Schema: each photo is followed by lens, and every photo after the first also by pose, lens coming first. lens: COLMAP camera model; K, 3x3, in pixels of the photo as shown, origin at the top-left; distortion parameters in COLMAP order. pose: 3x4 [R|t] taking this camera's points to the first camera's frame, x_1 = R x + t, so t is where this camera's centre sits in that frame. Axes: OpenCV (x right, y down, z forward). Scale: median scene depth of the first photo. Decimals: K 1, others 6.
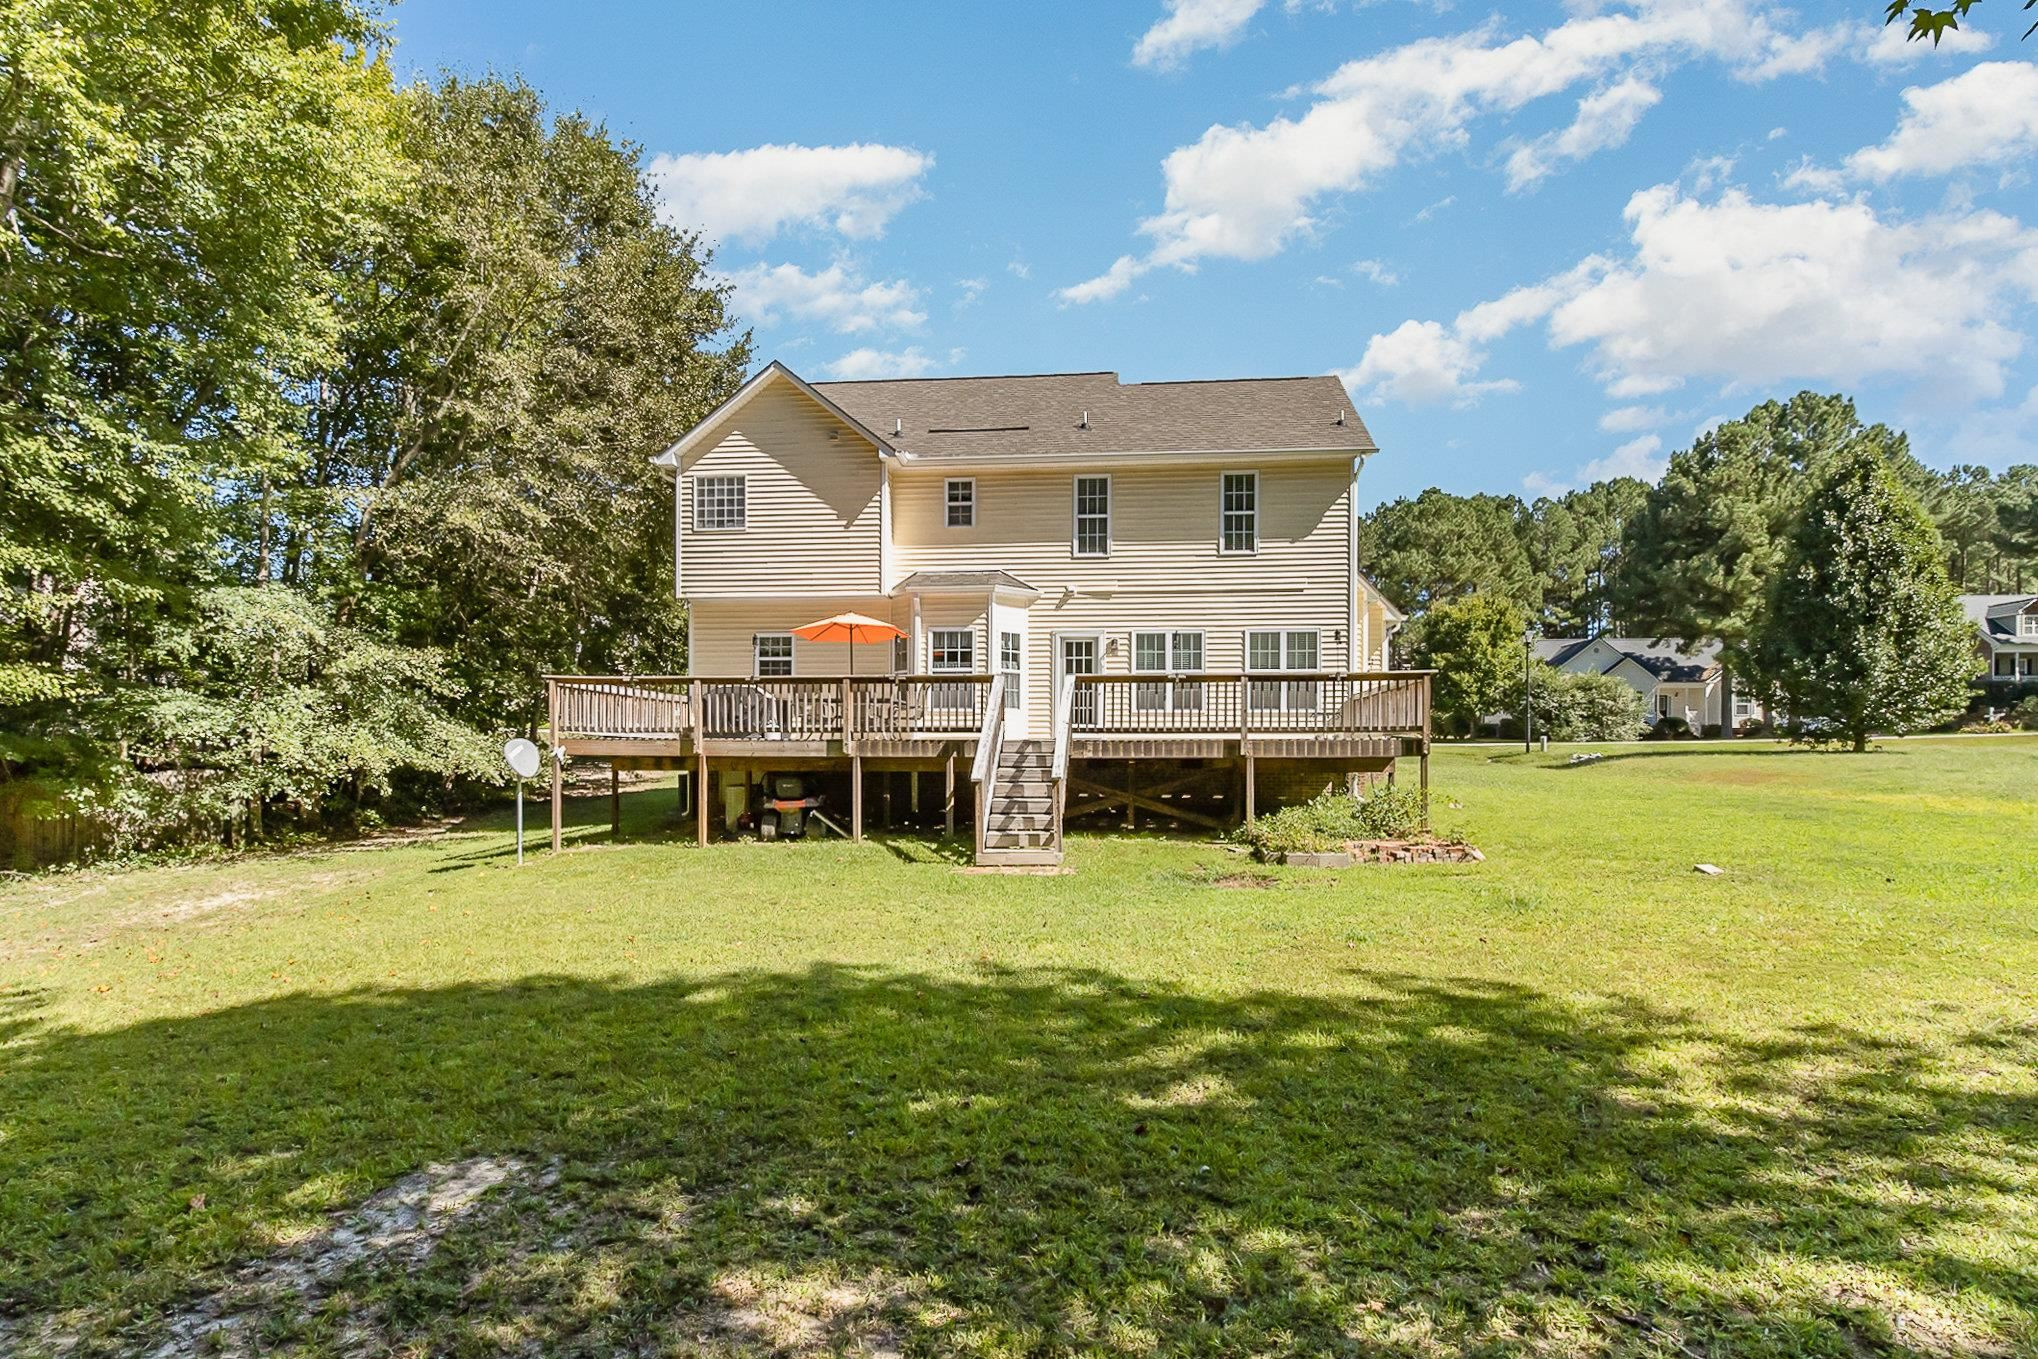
lens RADIAL K [[1011.2, 0, 1021.8], [0, 1011.2, 756.3], [0, 0, 1]] dist [0.005595, 0.000783]
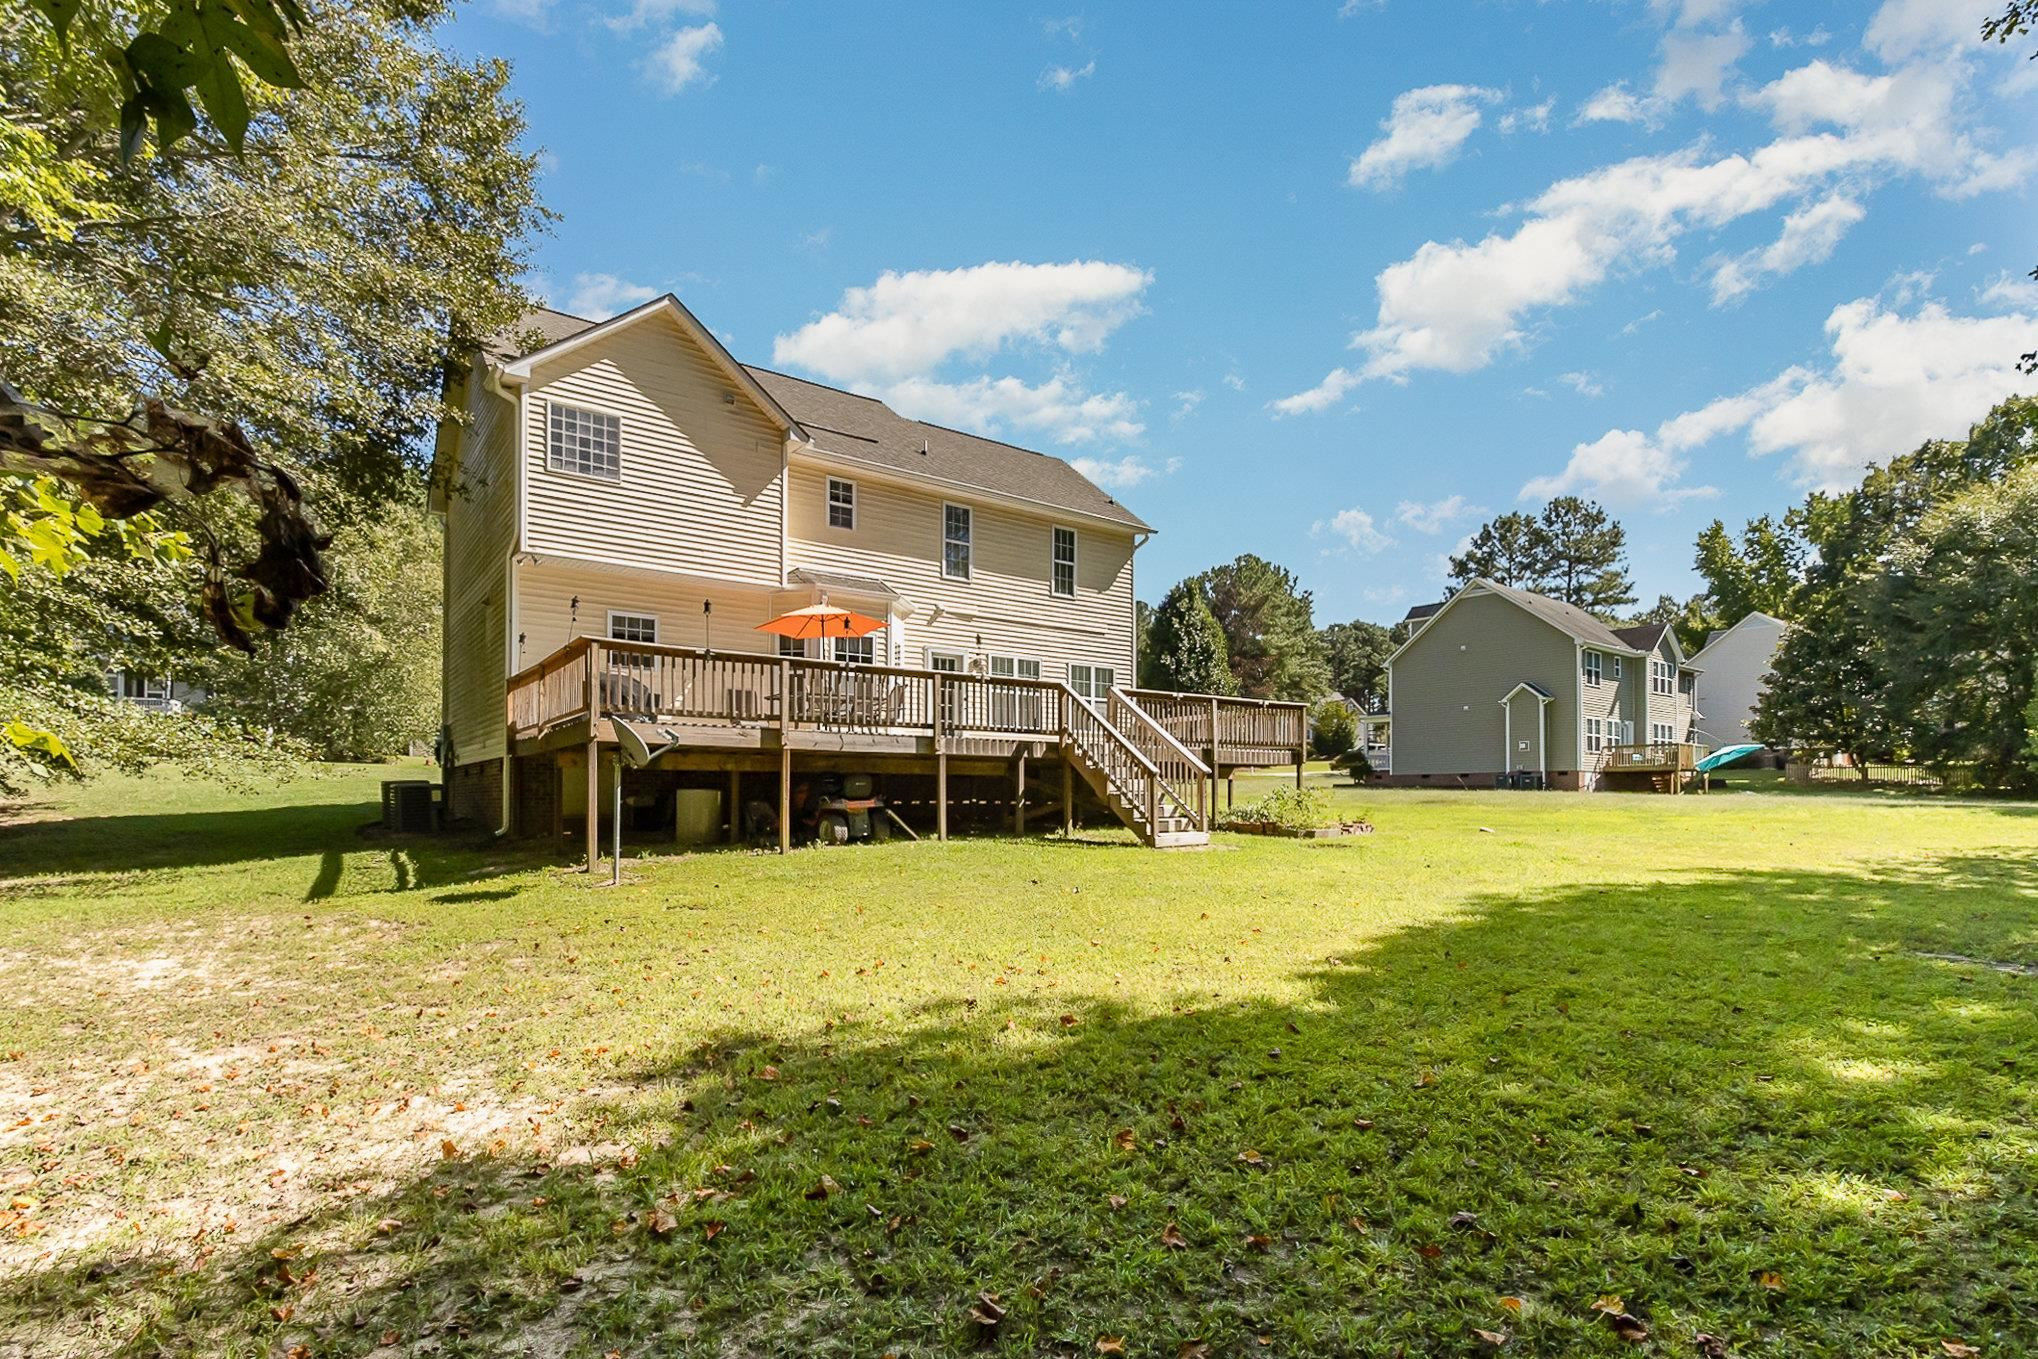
lens RADIAL K [[998.1, 0, 1017.7], [0, 998.1, 786.2], [0, 0, 1]] dist [0.004355, 0.001056]
pose [[0.723088, 0.007770, 0.690712, -0.606282], [0.002784, 0.999896, -0.014163, 0.035178], [-0.690750, 0.012164, 0.722991, 0.195544]]
